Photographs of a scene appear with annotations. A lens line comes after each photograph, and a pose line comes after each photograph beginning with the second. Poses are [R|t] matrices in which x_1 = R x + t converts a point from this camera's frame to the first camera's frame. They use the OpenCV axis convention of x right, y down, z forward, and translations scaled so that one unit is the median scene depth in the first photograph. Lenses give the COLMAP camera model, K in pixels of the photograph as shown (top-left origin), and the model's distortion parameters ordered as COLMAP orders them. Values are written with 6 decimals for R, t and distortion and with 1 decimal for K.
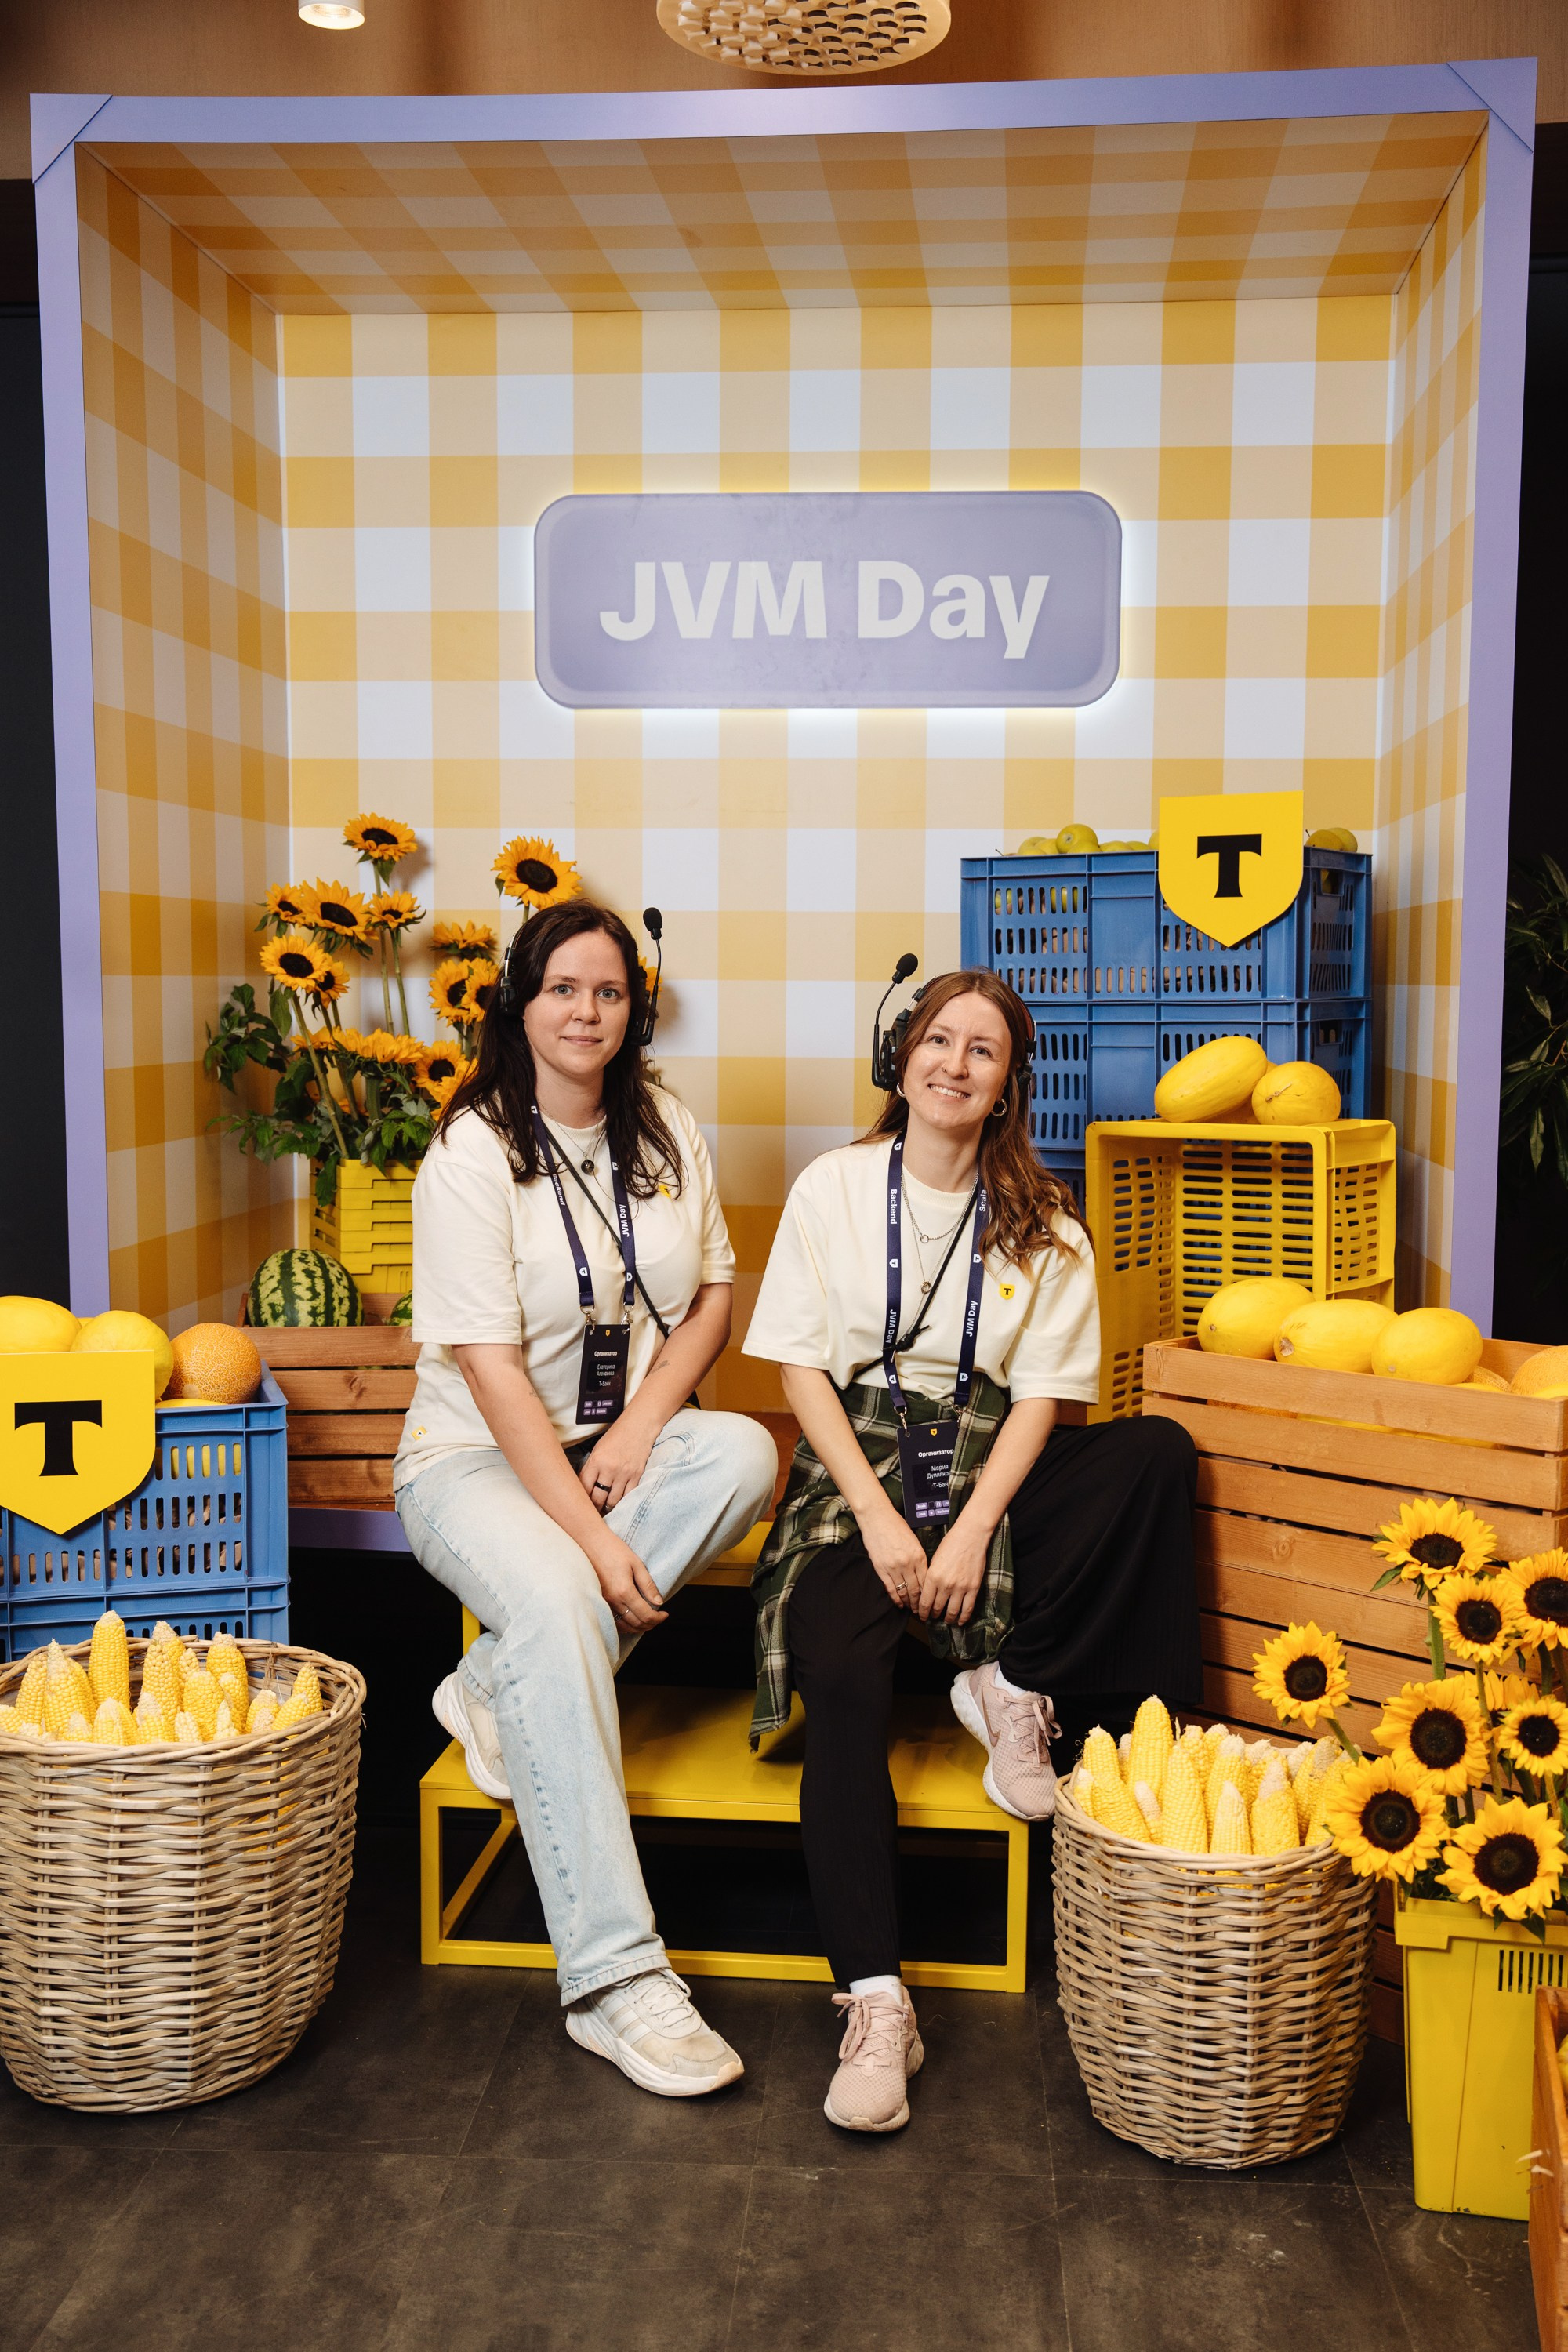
lens RADIAL K [[2389.4, 0, 828.6], [0, 2389.4, 1239.4], [0, 0, 1]] dist [0.003709, 0.105624]
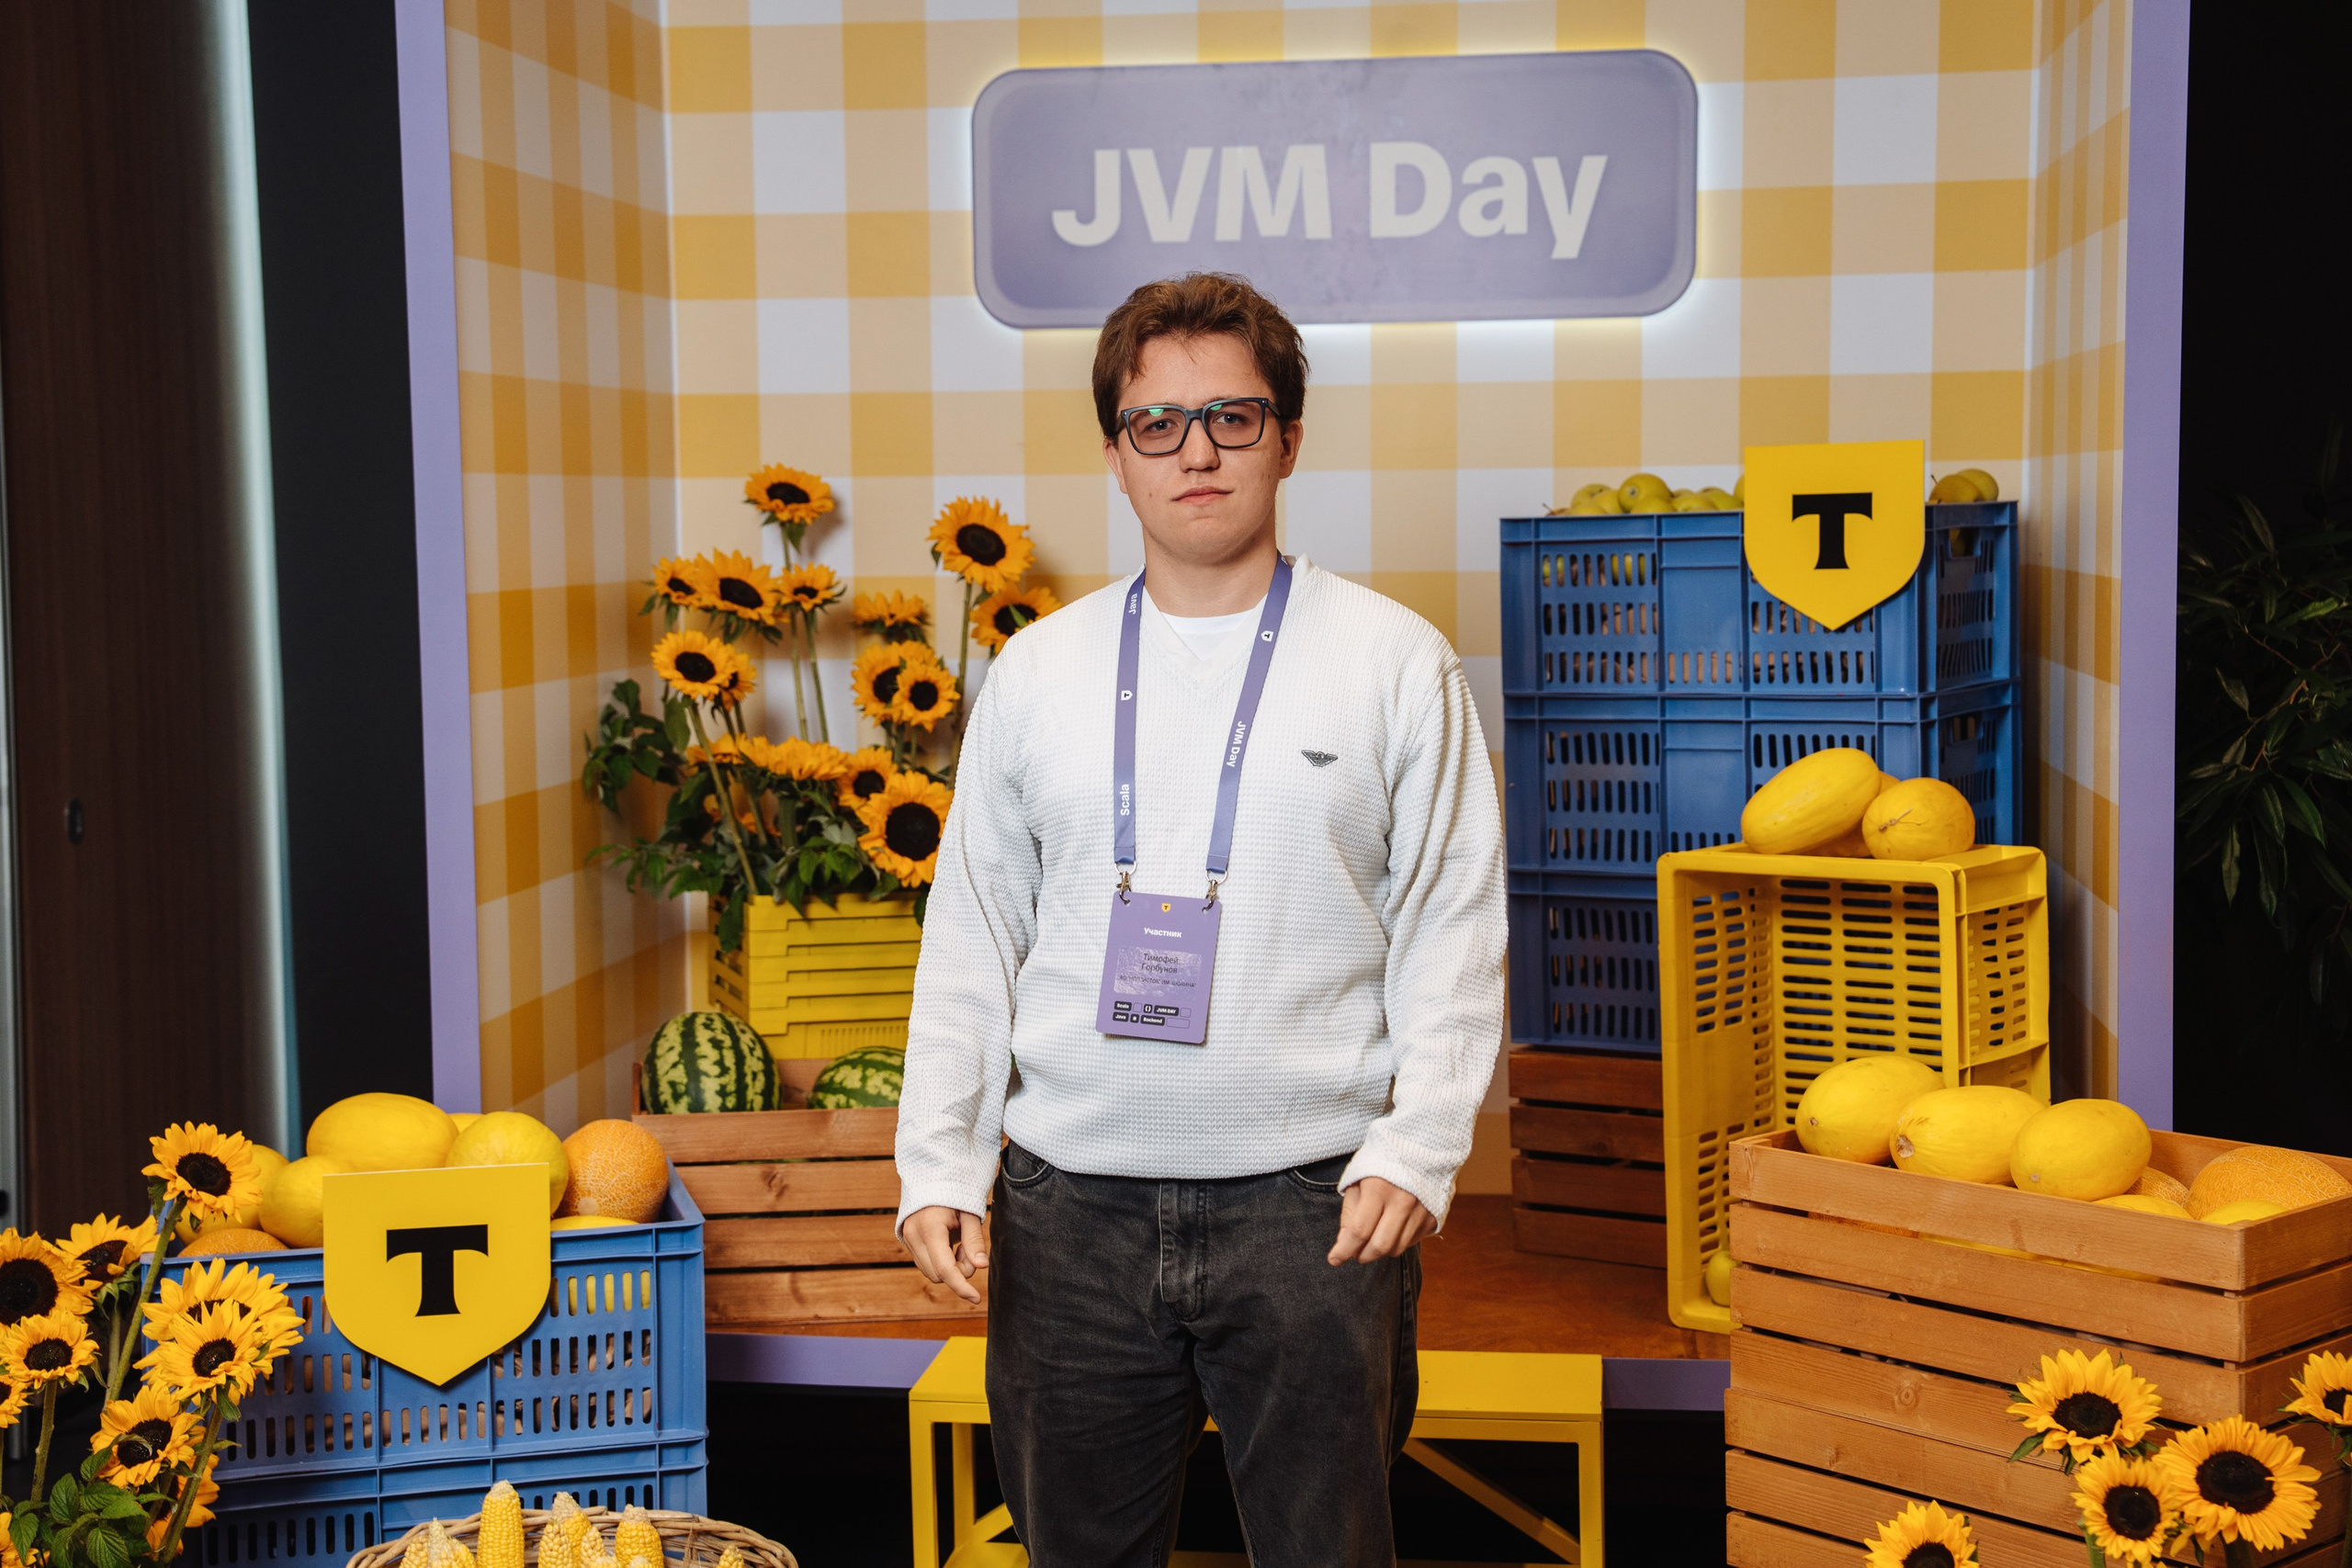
lens RADIAL K [[3245.5, 0, 1176.0], [0, 3245.5, 784.0], [0, 0, 1]] dist [0.152216, 0.057814]
pose [[0.998694, -0.014508, -0.048993, -0.002252], [0.013391, 0.999644, -0.023064, -0.050347], [0.049310, 0.022377, 0.998533, -0.126764]]
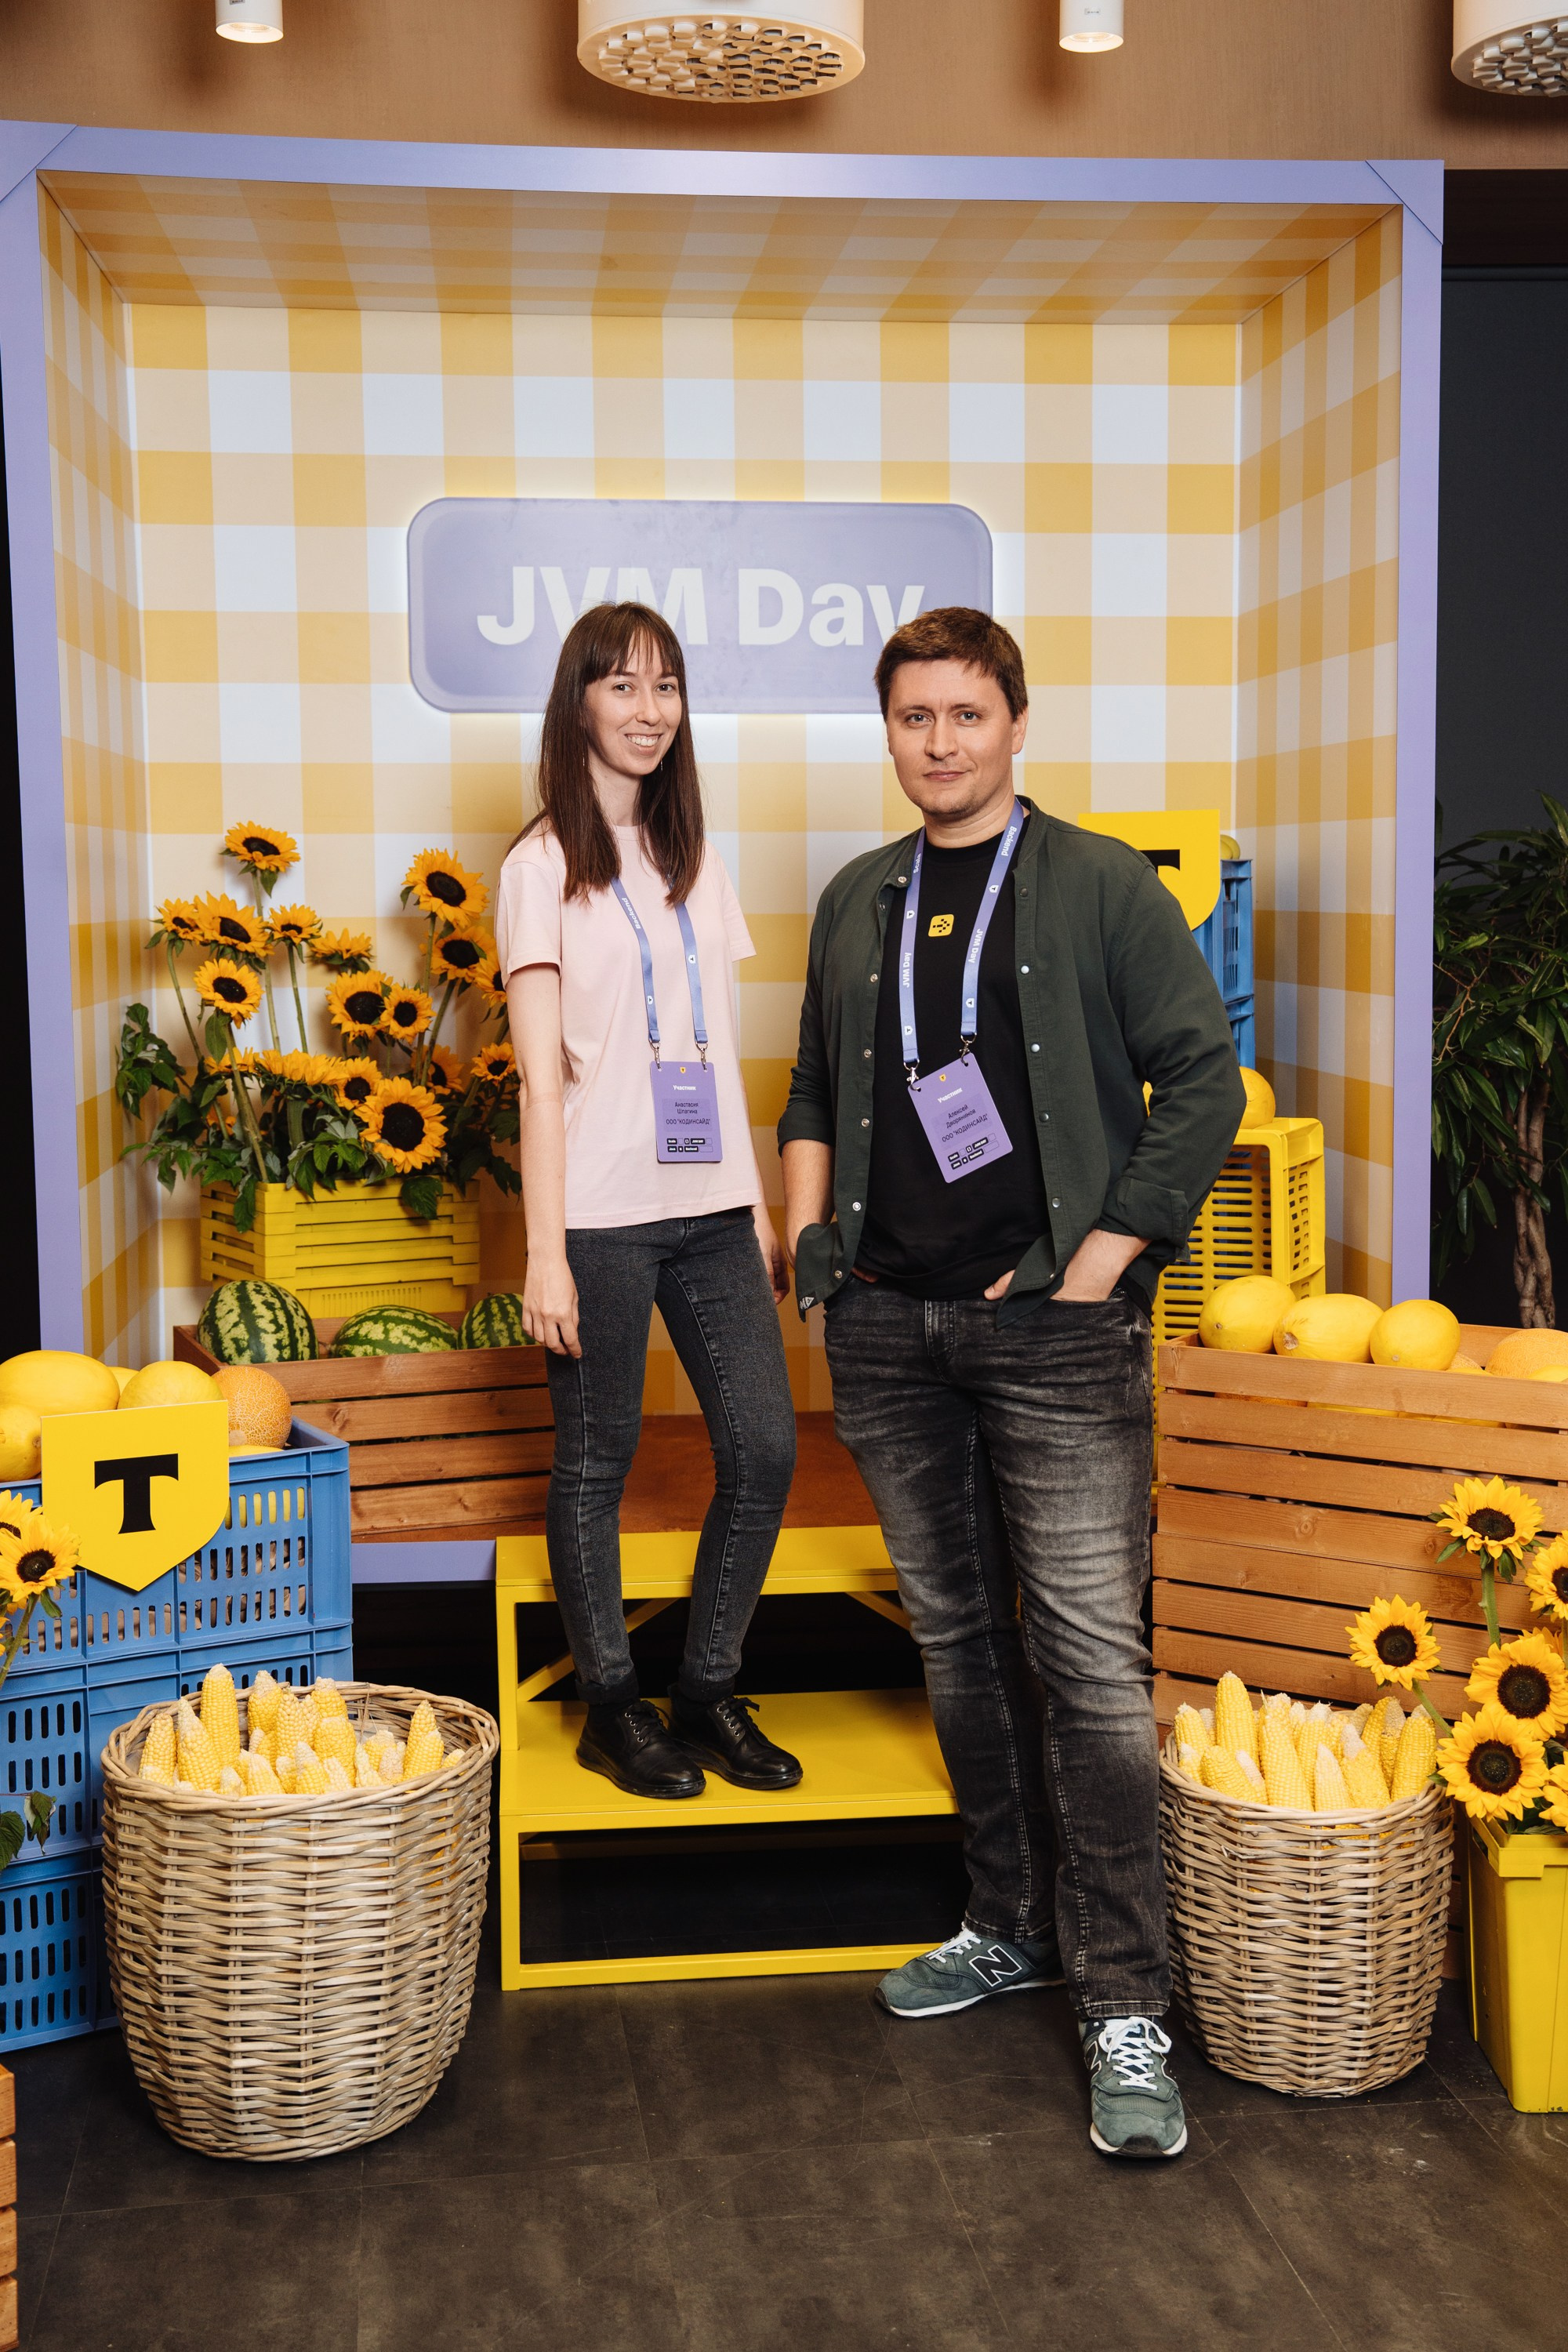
lens RADIAL K [[2655.3, 0, 829.5], [0, 2655.3, 1145.7], [0, 0, 1]] dist [0.049466, 0.089566]
pose [[0.978797, -0.033986, 0.201994, -0.223941], [0.036071, 0.999327, -0.006647, -0.038074], [-0.201632, 0.013793, 0.979364, -0.126948]]
